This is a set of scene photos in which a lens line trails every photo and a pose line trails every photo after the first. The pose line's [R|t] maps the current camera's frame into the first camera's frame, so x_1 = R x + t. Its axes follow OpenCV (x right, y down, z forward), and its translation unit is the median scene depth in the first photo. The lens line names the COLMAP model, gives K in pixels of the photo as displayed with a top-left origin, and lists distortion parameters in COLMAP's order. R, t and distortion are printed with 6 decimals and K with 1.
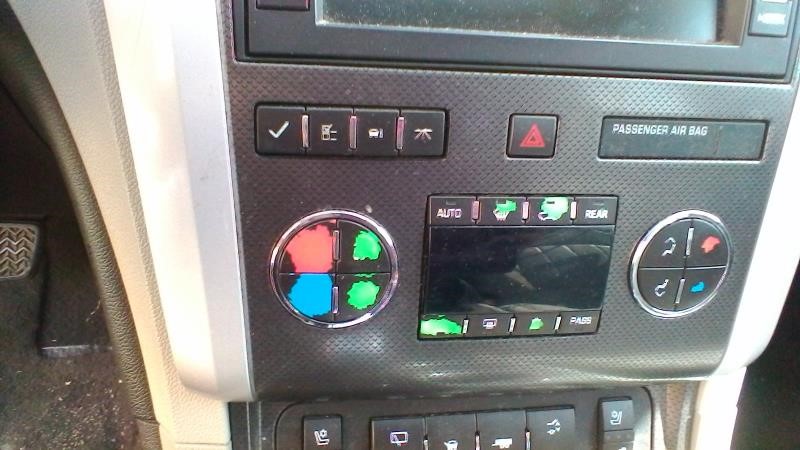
lens RADIAL K [[623.4, 0, 399.6], [0, 623.4, 223.8], [0, 0, 1]] dist [-0.030753, 0.014400]
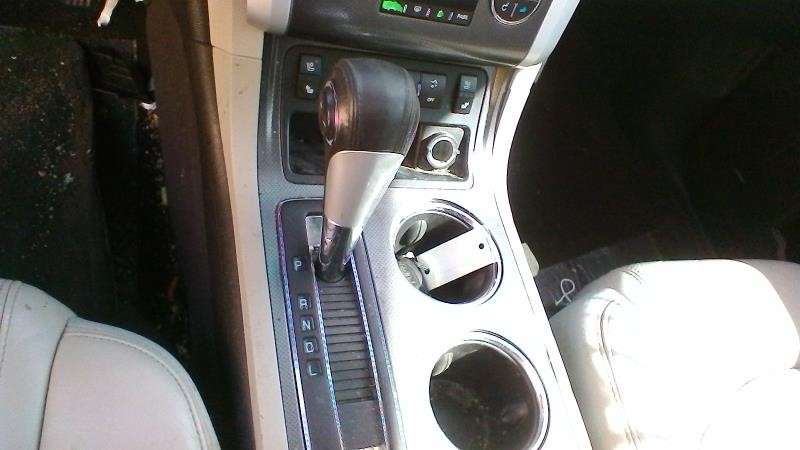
lens RADIAL K [[623.4, 0, 397.8], [0, 623.4, 224.5], [0, 0, 1]] dist [-0.030753, 0.014400]
pose [[0.965445, 0.082678, 0.247146, -0.277959], [-0.164154, 0.929490, 0.330304, 0.131516], [-0.202411, -0.359461, 0.910943, -0.808151]]
